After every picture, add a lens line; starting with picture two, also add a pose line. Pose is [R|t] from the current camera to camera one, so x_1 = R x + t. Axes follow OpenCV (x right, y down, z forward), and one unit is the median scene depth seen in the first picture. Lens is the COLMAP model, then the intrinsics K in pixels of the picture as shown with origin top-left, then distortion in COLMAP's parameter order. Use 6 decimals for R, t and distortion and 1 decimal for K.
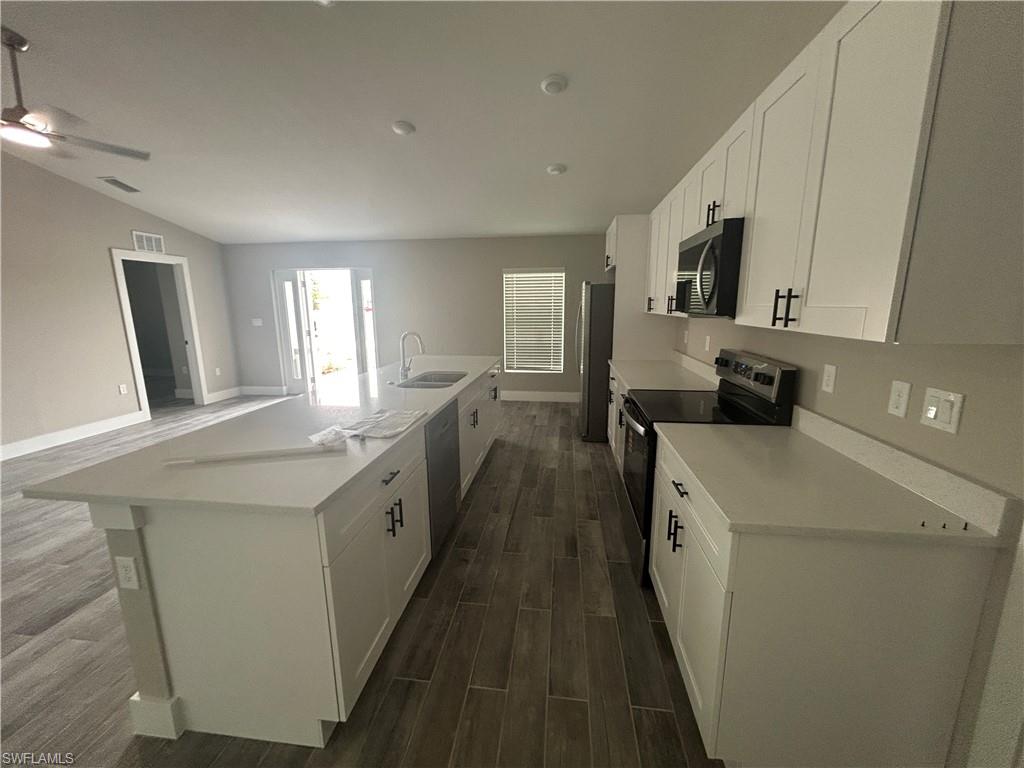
lens RADIAL K [[412.5, 0, 512.5], [0, 412.5, 381.6], [0, 0, 1]] dist [0.002276, 0.000000]
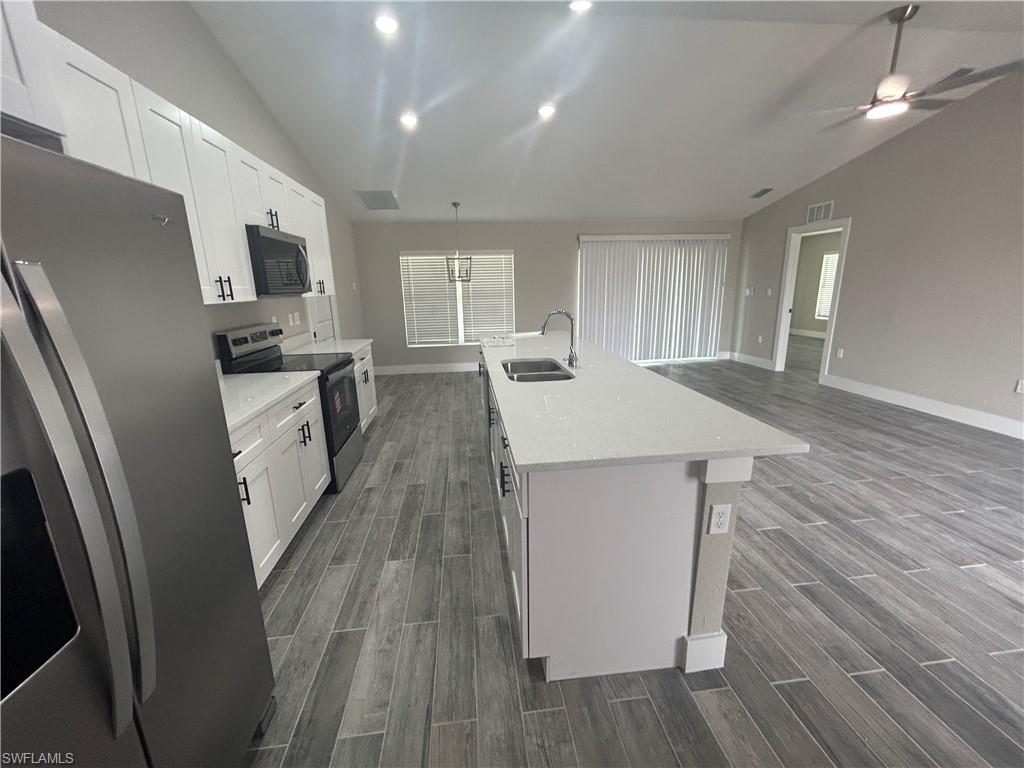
lens RADIAL K [[412.5, 0, 510.5], [0, 412.5, 383.0], [0, 0, 1]] dist [0.002276, 0.000000]
pose [[-0.970677, 0.073729, -0.228800, 0.061494], [-0.029197, 0.908595, 0.416656, -0.344218], [0.238606, 0.411118, -0.879800, 1.784800]]
